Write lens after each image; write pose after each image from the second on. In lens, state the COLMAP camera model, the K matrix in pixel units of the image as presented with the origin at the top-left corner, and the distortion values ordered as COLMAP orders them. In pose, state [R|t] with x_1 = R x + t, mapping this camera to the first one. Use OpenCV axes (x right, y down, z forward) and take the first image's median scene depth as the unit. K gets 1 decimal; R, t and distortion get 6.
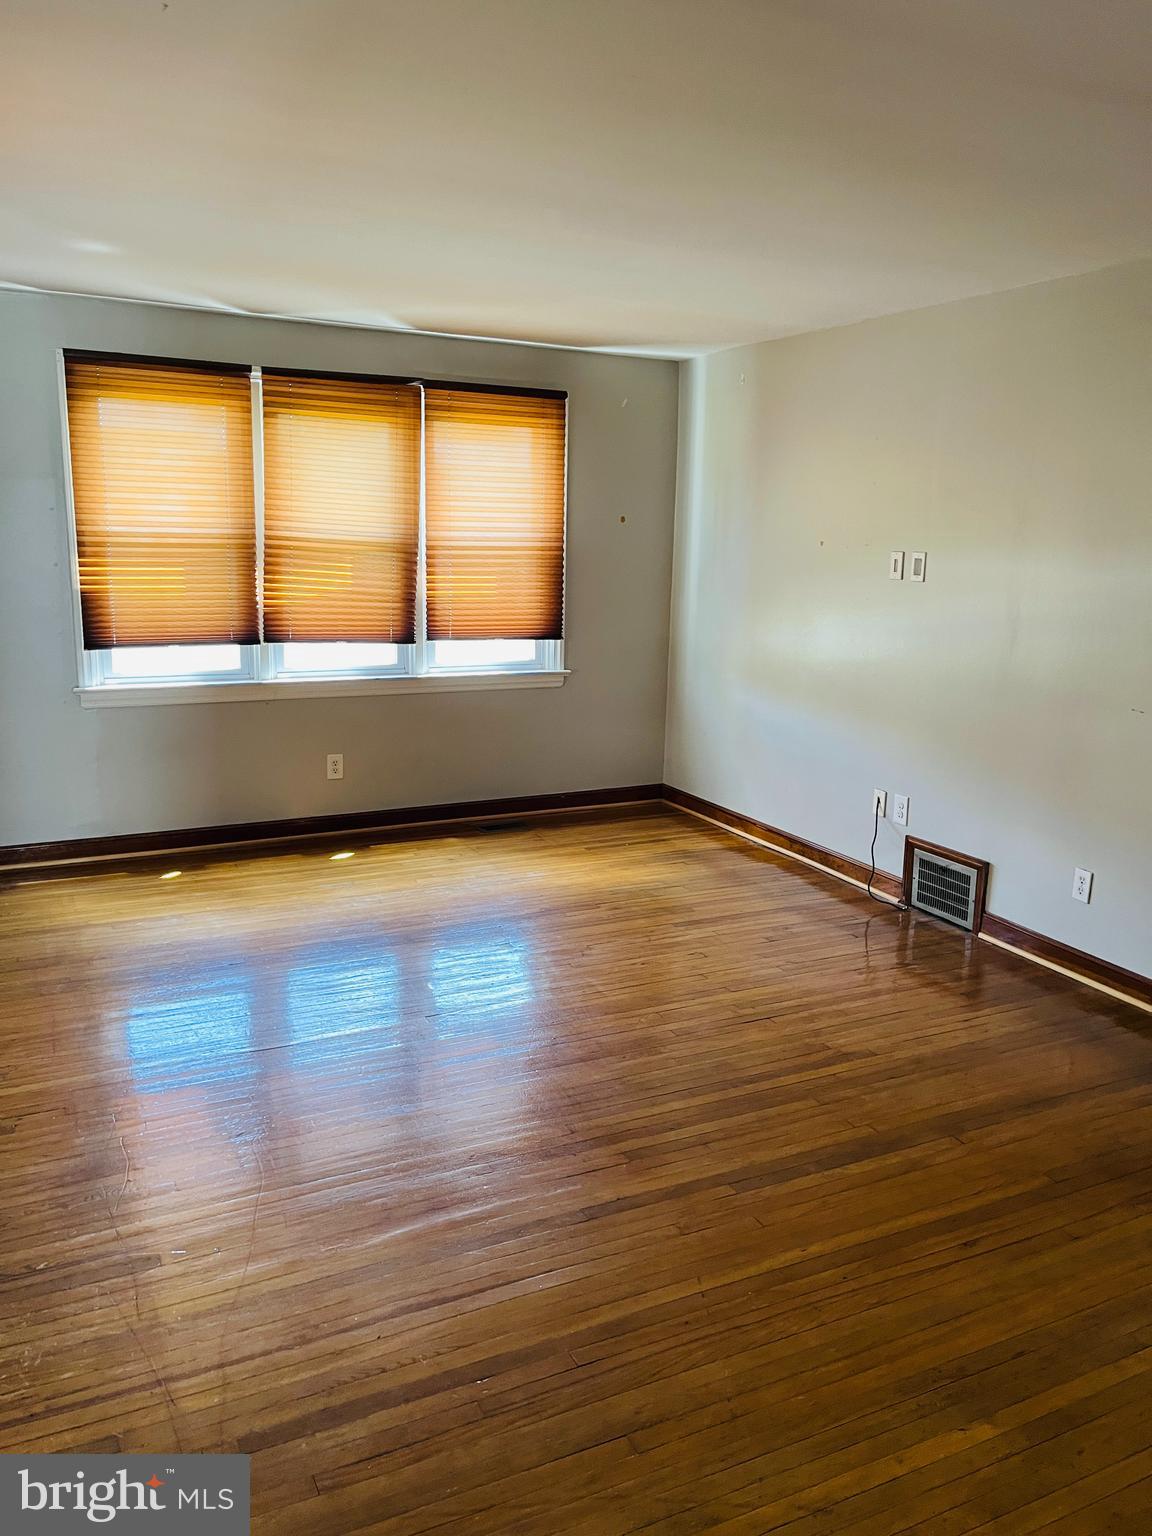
lens RADIAL K [[1152.2, 0, 571.4], [0, 1152.2, 766.7], [0, 0, 1]] dist [0.065105, -0.091453]
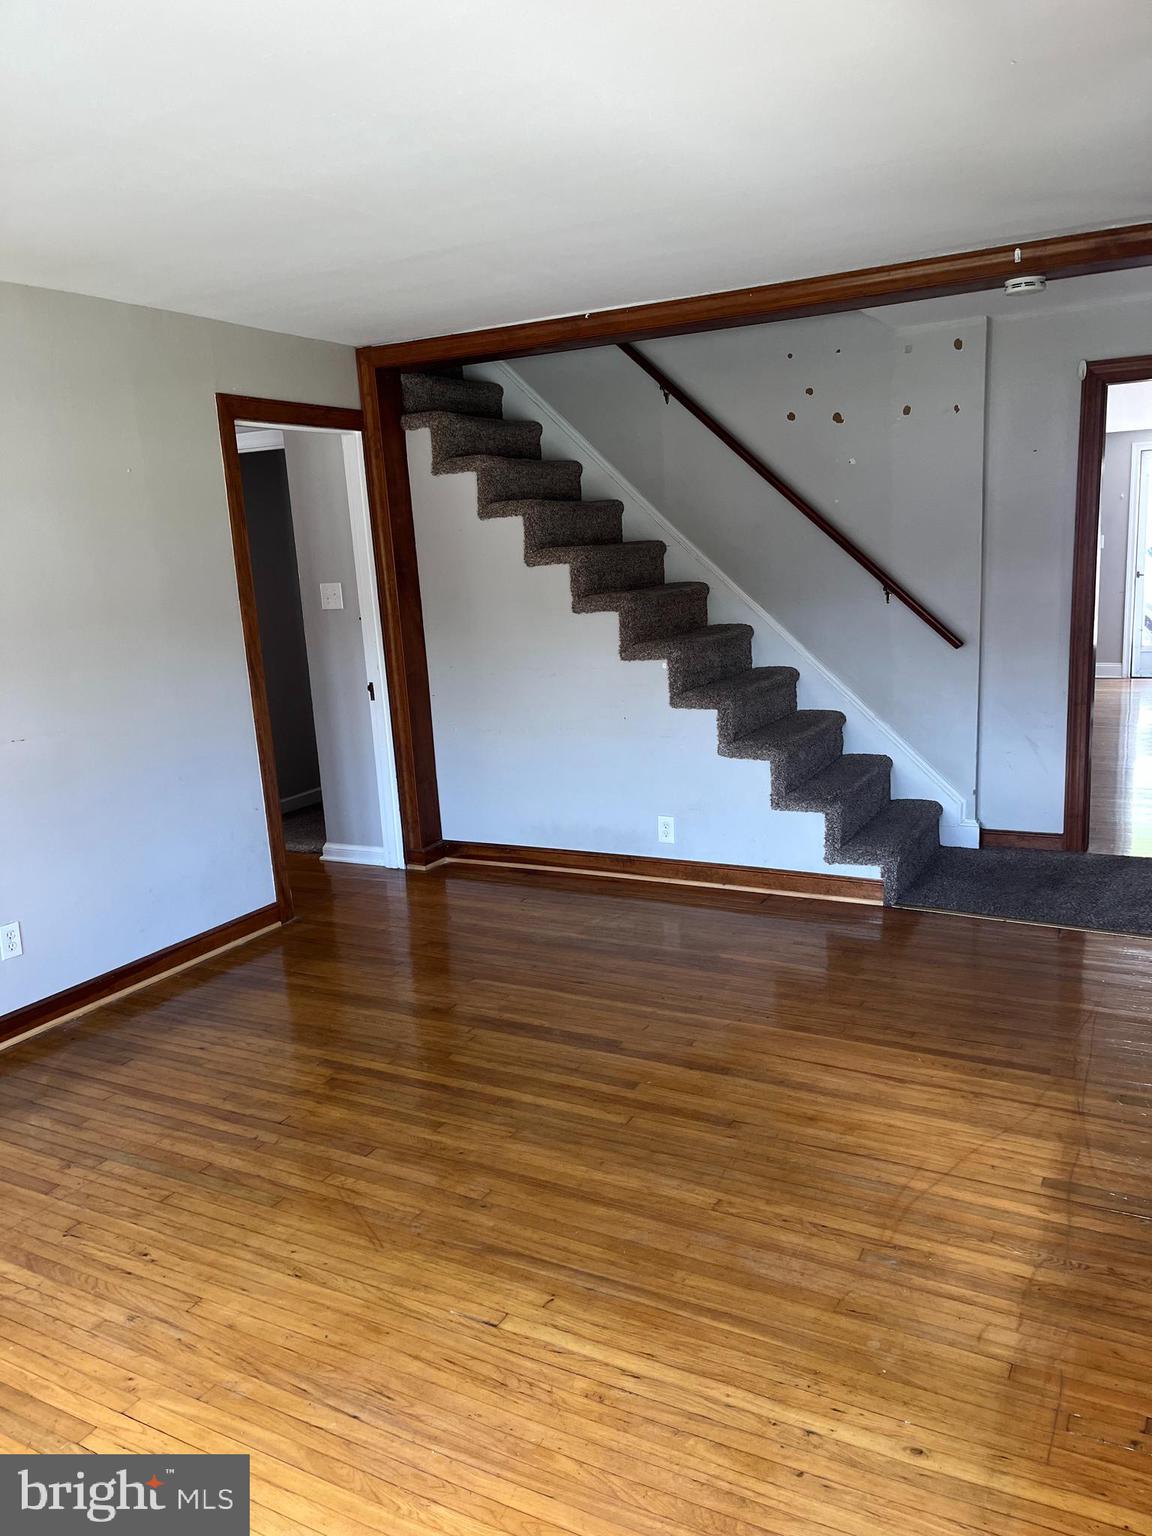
lens RADIAL K [[1152.2, 0, 577.7], [0, 1152.2, 773.6], [0, 0, 1]] dist [0.065105, -0.091453]
pose [[-0.578035, -0.155291, 0.801099, -0.460797], [0.204576, 0.922795, 0.326494, -0.196220], [-0.789952, 0.352611, -0.501639, 0.879717]]
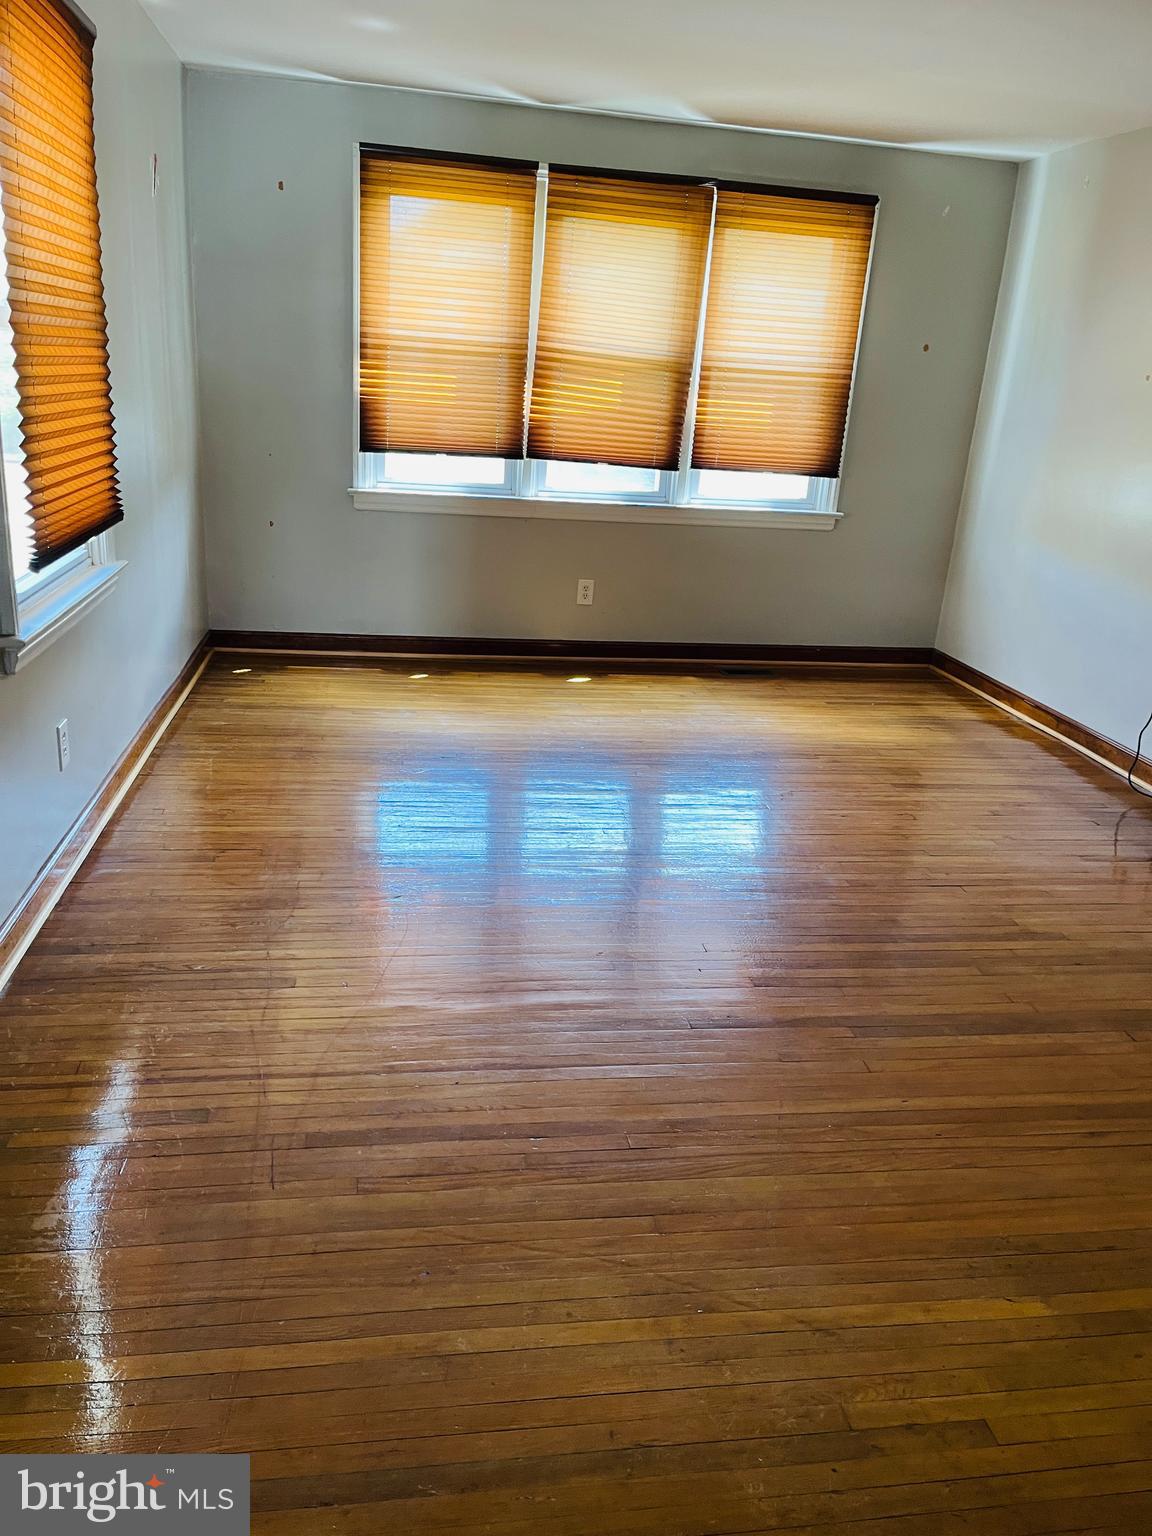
lens RADIAL K [[1152.2, 0, 561.7], [0, 1152.2, 777.5], [0, 0, 1]] dist [0.065105, -0.091453]
pose [[0.954642, 0.137929, -0.263883, 0.074672], [-0.104249, 0.984973, 0.137698, 0.027255], [0.278910, -0.103942, 0.954676, 0.021681]]
